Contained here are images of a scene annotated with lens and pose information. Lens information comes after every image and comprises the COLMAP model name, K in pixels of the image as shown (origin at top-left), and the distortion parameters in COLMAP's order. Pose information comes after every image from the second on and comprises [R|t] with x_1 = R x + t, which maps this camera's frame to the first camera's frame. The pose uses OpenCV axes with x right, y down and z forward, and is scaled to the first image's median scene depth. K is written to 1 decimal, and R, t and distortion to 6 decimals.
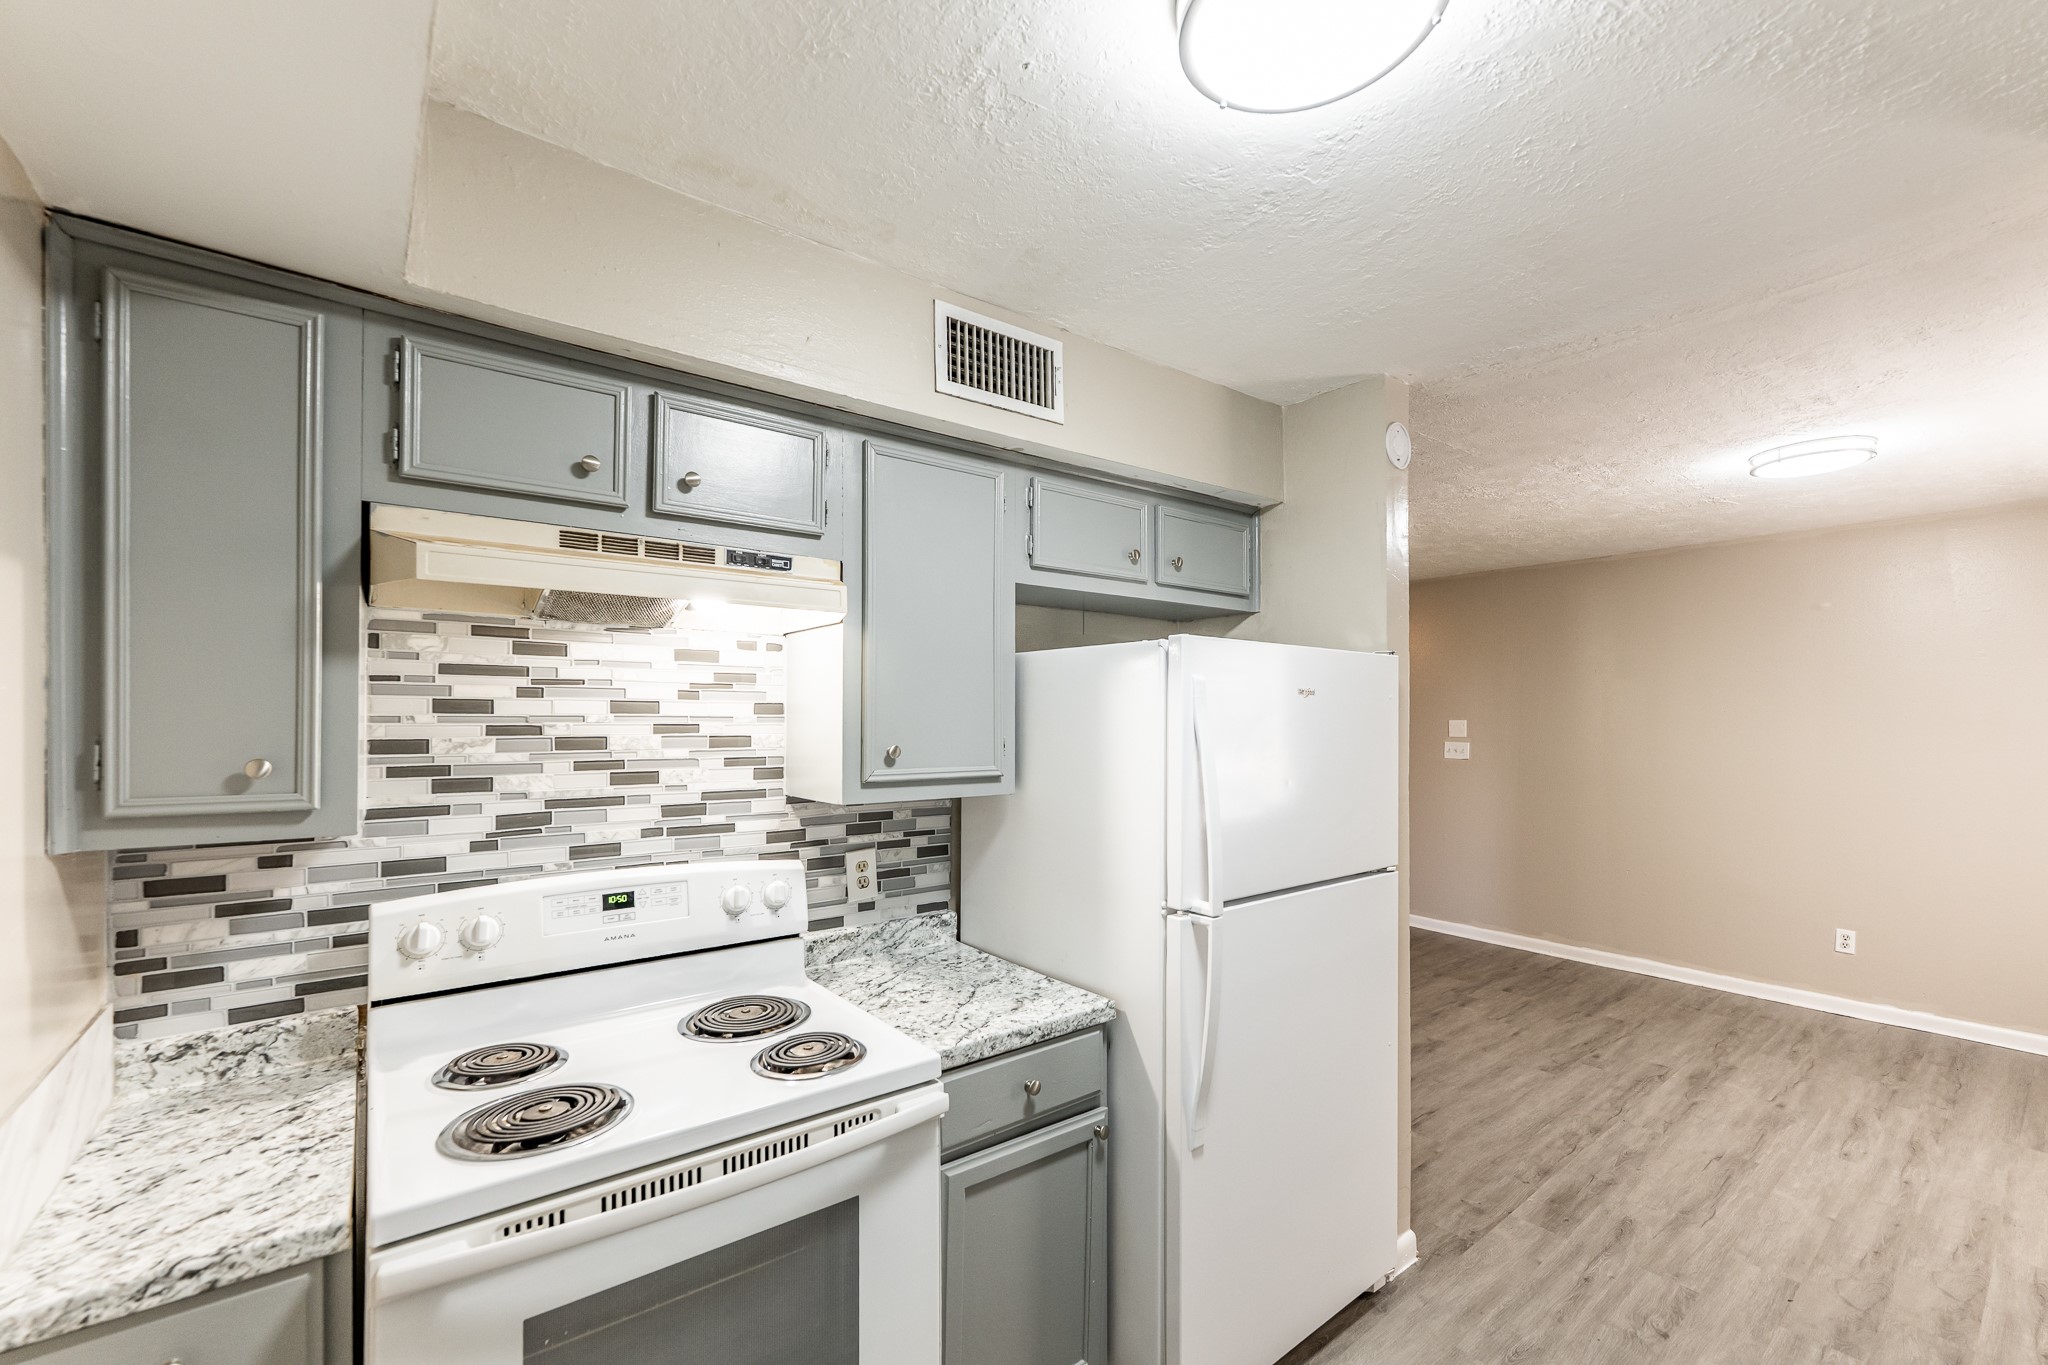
lens RADIAL K [[850.0, 0, 1018.3], [0, 850.0, 714.3], [0, 0, 1]] dist [-0.006050, 0.000049]
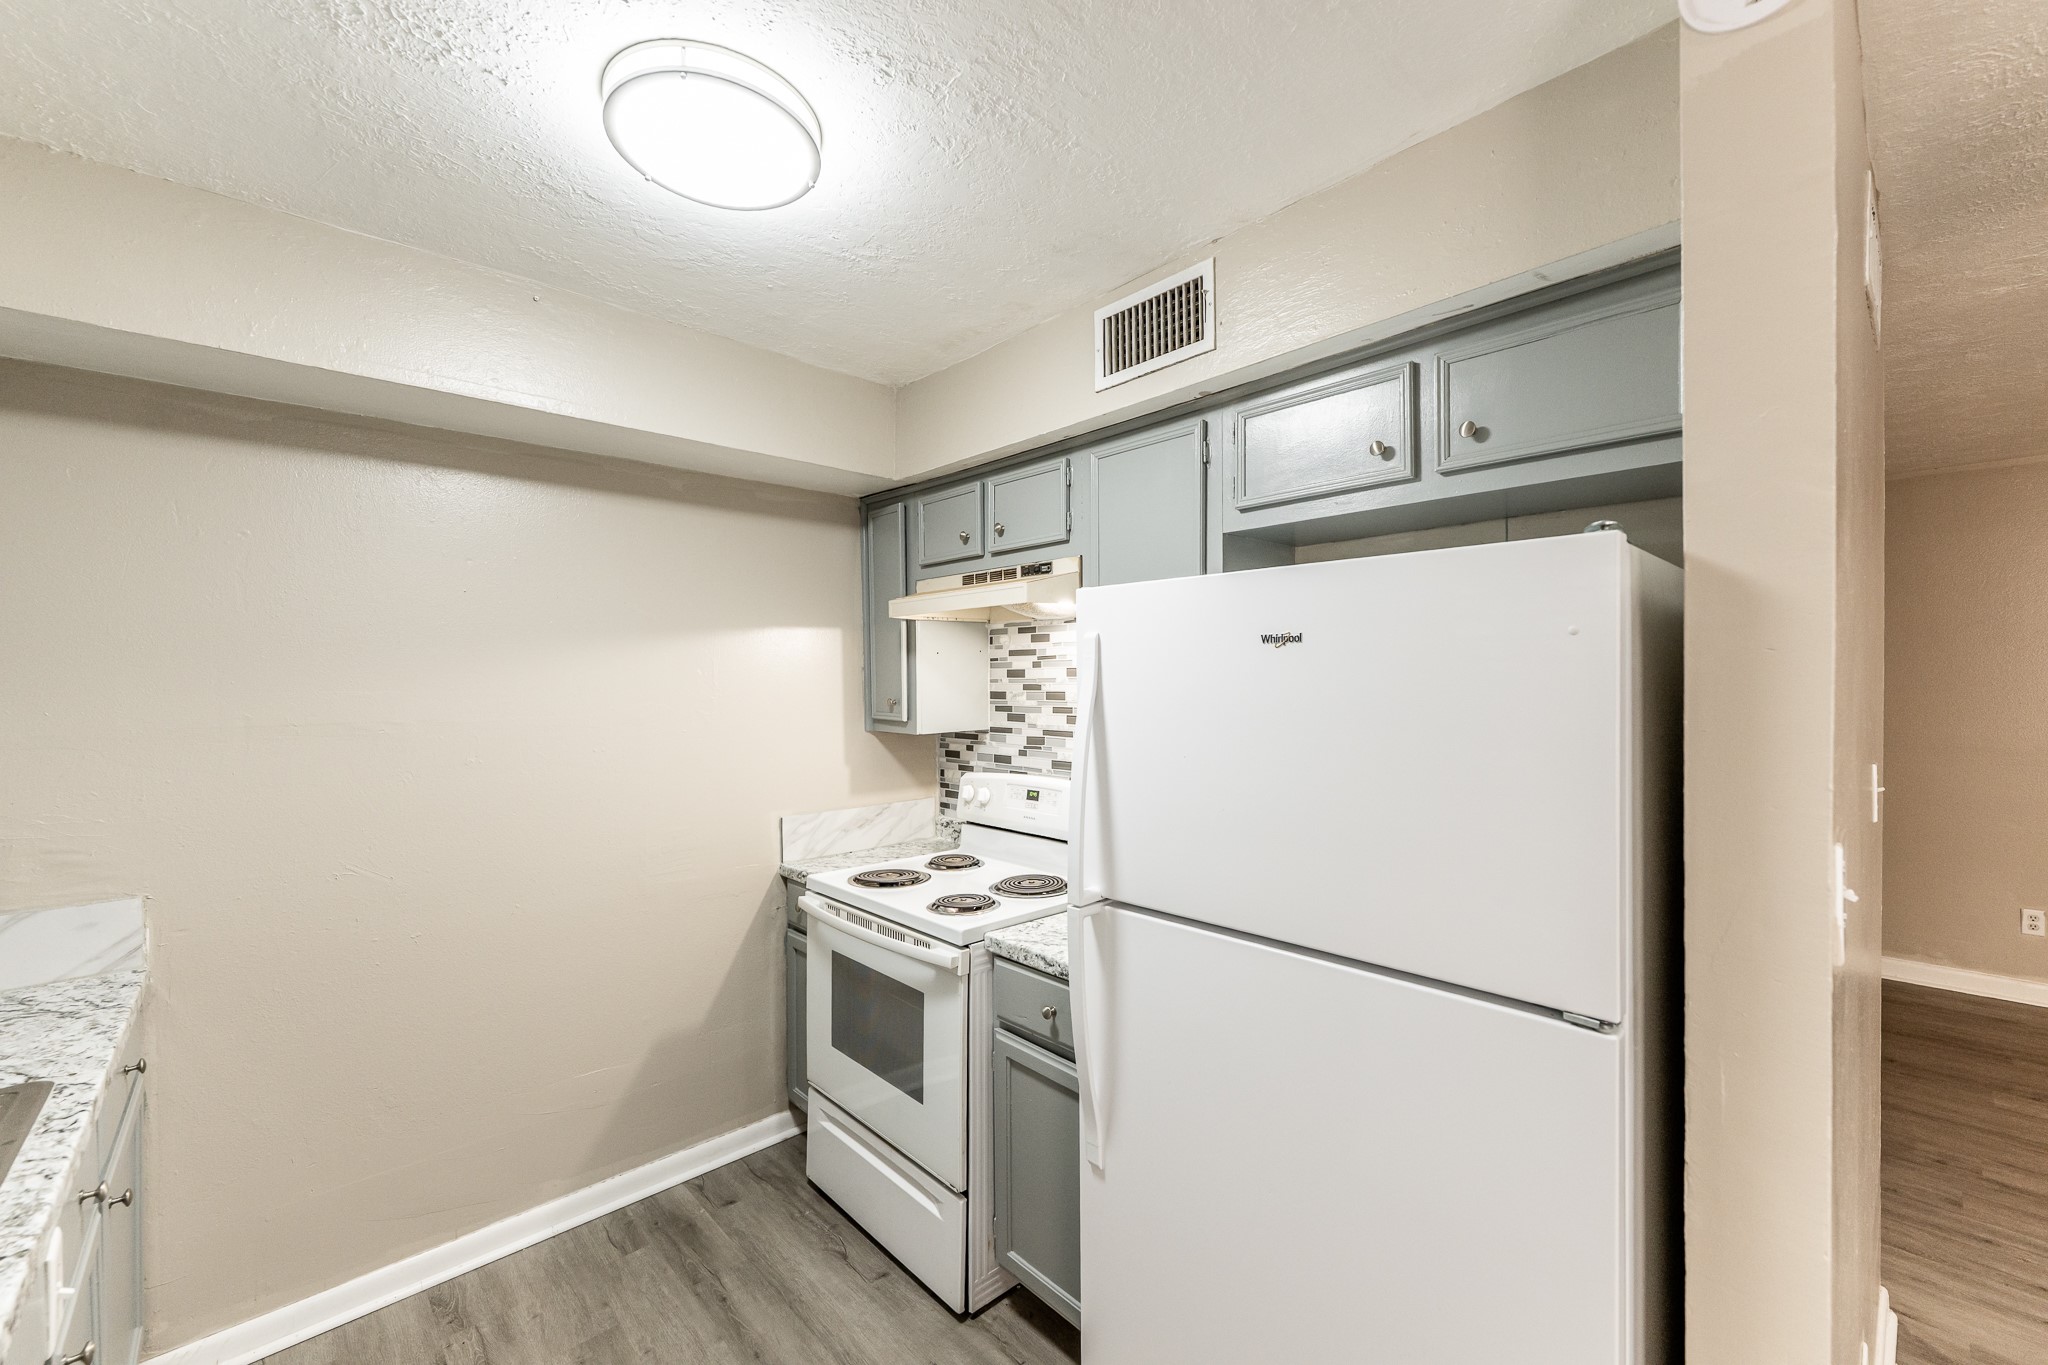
lens RADIAL K [[838.4, 0, 1087.8], [0, 838.4, 686.4], [0, 0, 1]] dist [-0.013064, -0.000019]
pose [[0.121834, 0.008543, -0.992514, 1.064937], [0.012185, 0.999875, 0.010103, 0.001487], [0.992476, -0.013324, 0.121715, 0.886133]]
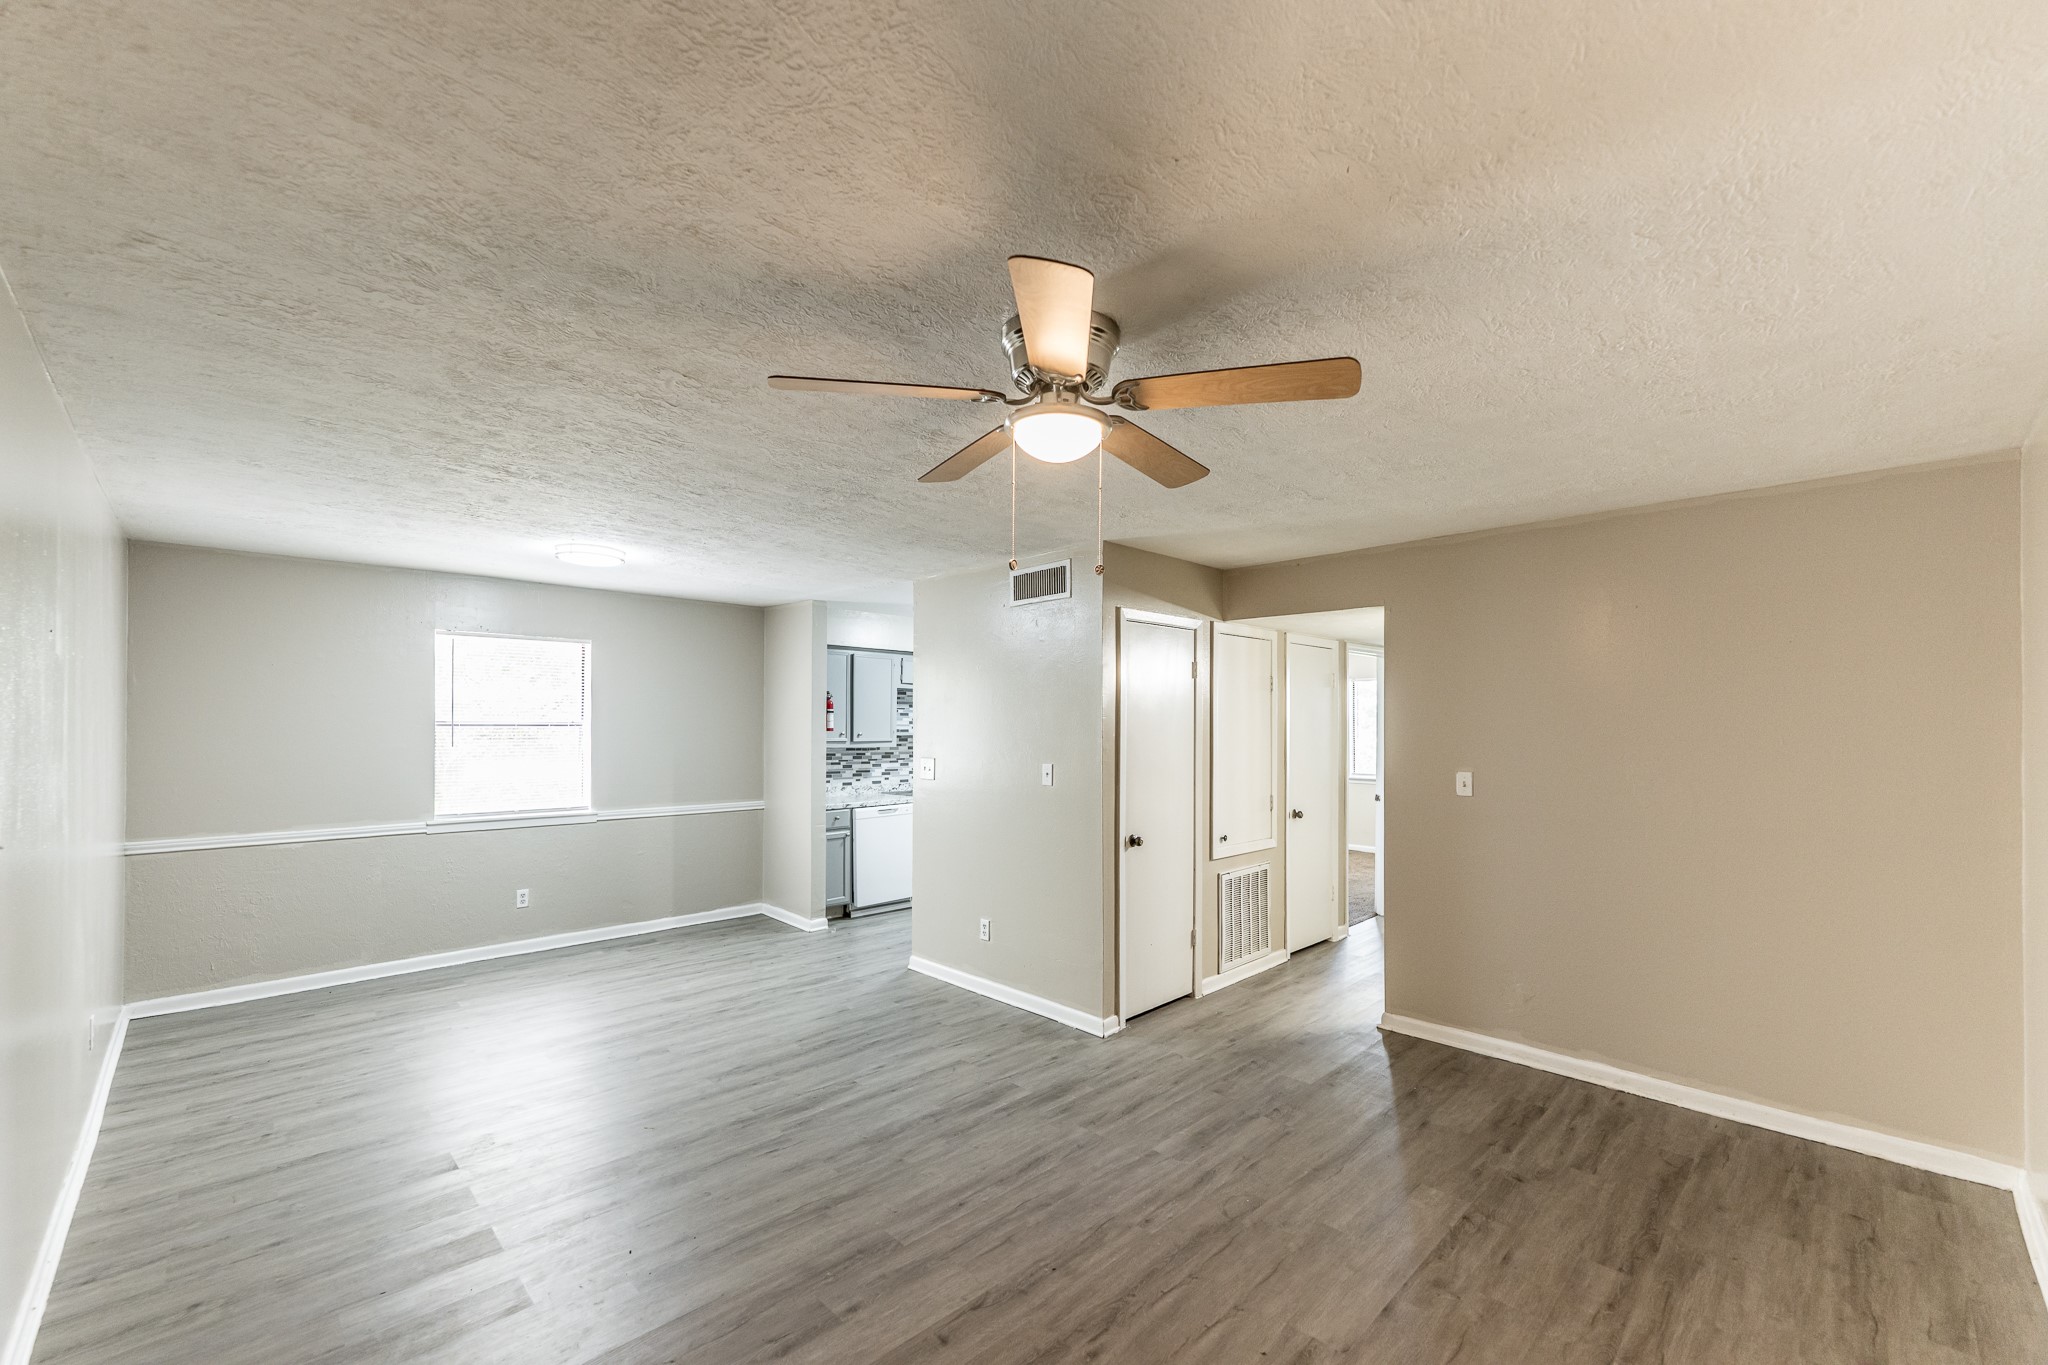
lens RADIAL K [[835.2, 0, 1006.8], [0, 835.2, 720.1], [0, 0, 1]] dist [-0.000822, 0.000089]
pose [[-0.993772, -0.000218, -0.111435, 0.629216], [0.000662, 0.999969, -0.007860, -0.002748], [0.111433, -0.007885, -0.993741, 4.438930]]
